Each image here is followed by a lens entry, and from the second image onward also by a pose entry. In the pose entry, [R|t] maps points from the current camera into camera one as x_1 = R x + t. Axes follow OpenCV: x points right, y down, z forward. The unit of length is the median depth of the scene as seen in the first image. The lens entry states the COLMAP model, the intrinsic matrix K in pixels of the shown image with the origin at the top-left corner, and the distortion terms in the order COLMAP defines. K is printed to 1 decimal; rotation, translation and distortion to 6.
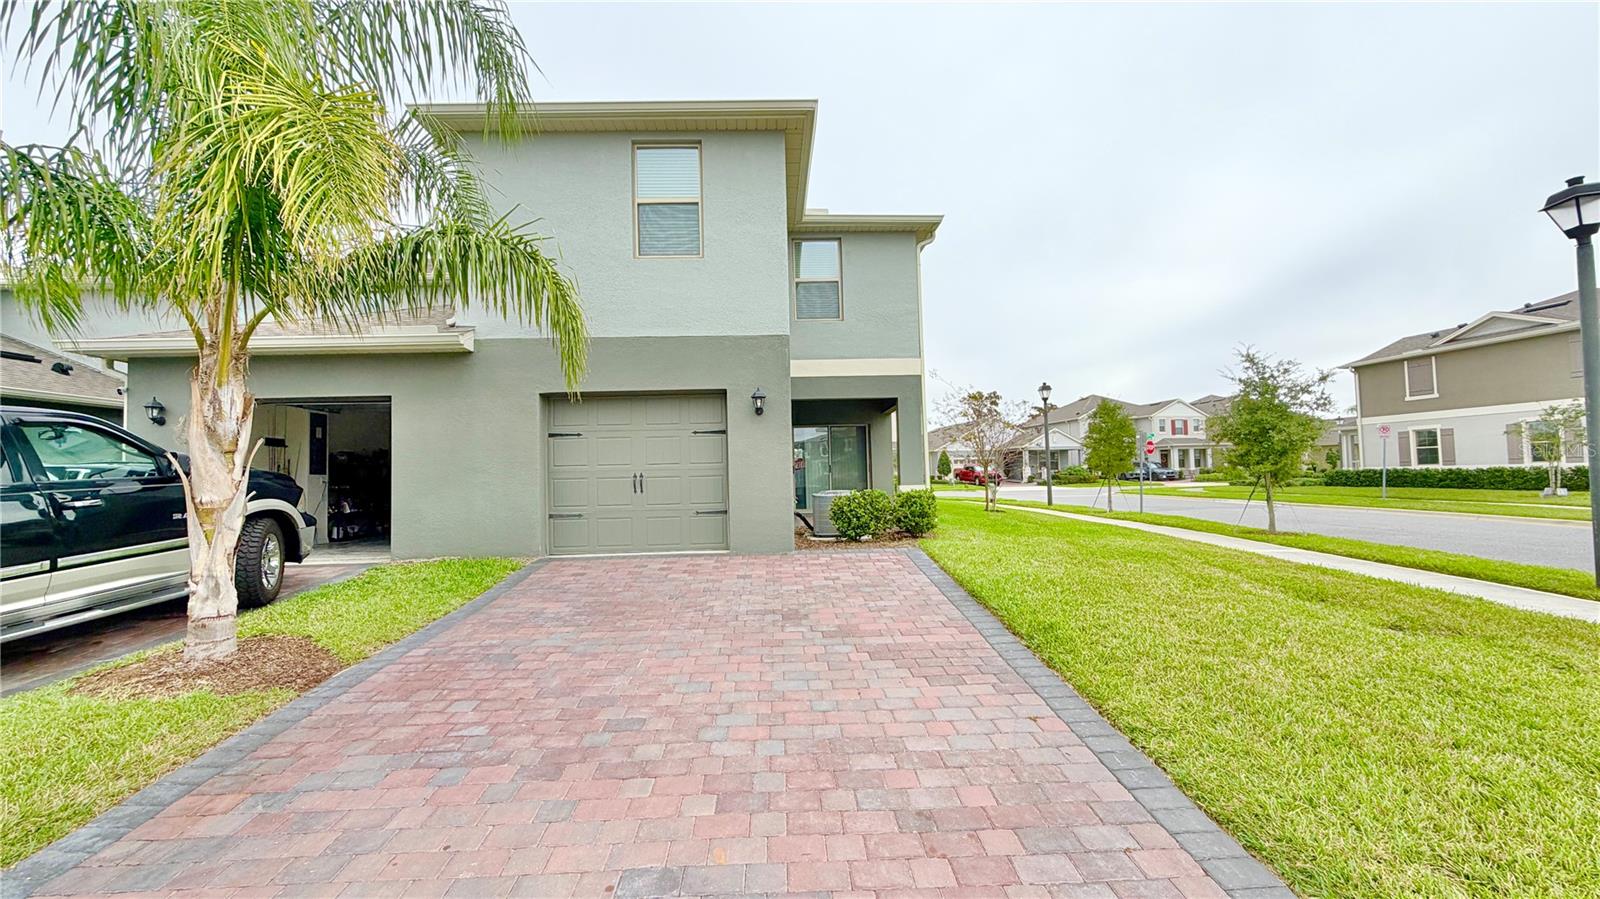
lens RADIAL K [[636.8, 0, 795.6], [0, 636.8, 447.5], [0, 0, 1]] dist [-0.000613, 0.000383]
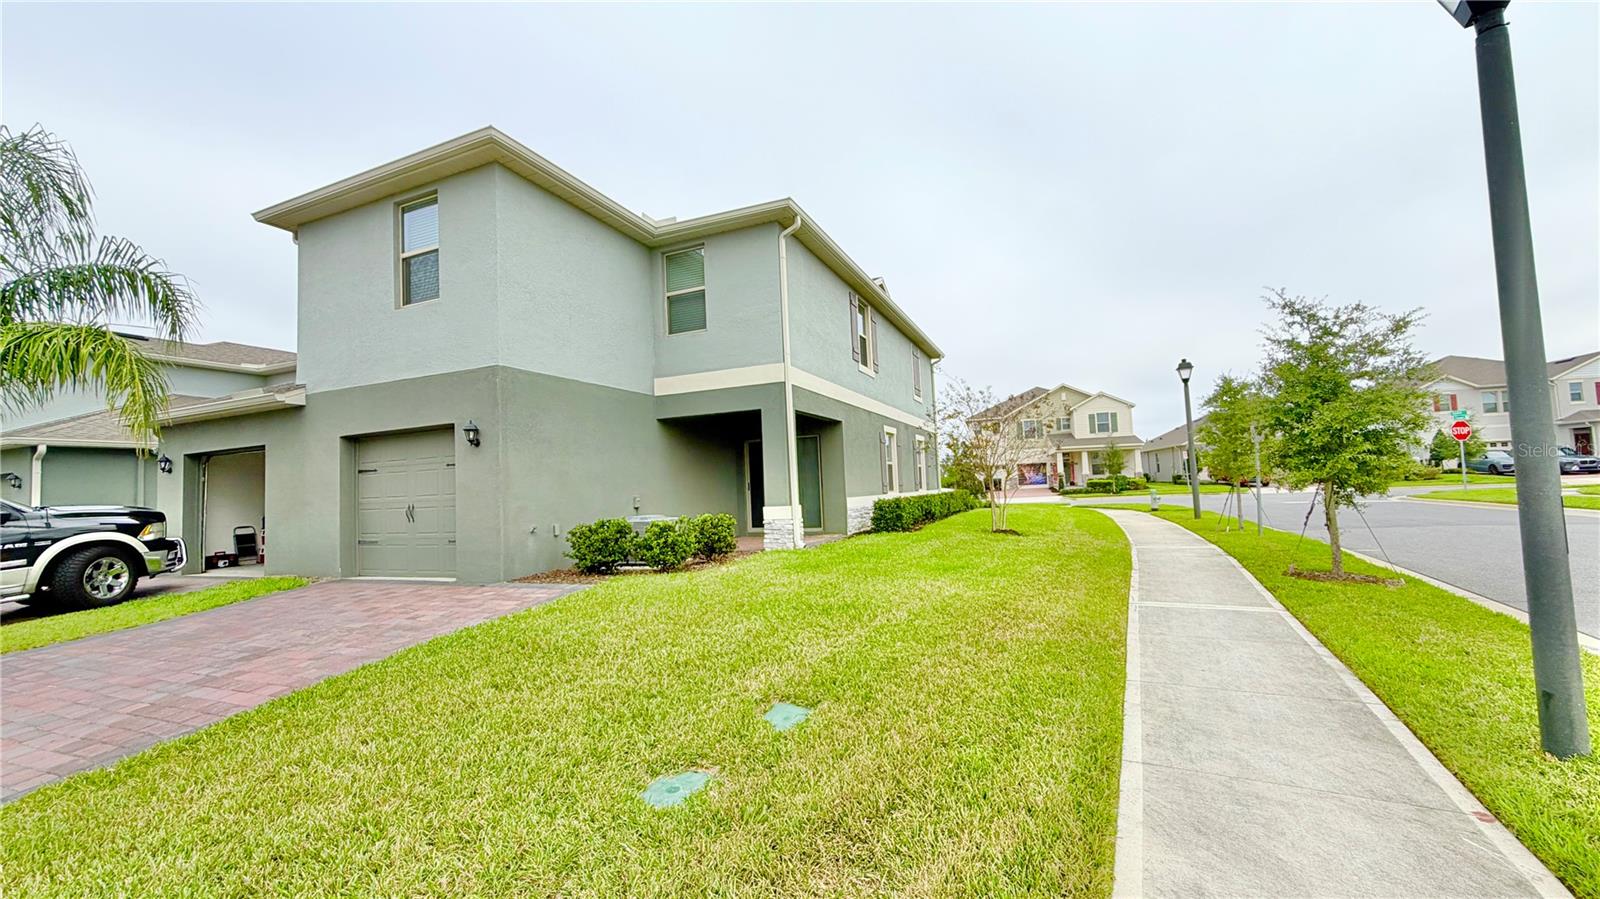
lens RADIAL K [[636.8, 0, 795.6], [0, 636.8, 447.5], [0, 0, 1]] dist [-0.000613, 0.000383]
pose [[0.905531, -0.043379, -0.422057, 0.817384], [0.042100, 0.999037, -0.012355, -0.015479], [0.422186, -0.006581, 0.906485, 0.288104]]
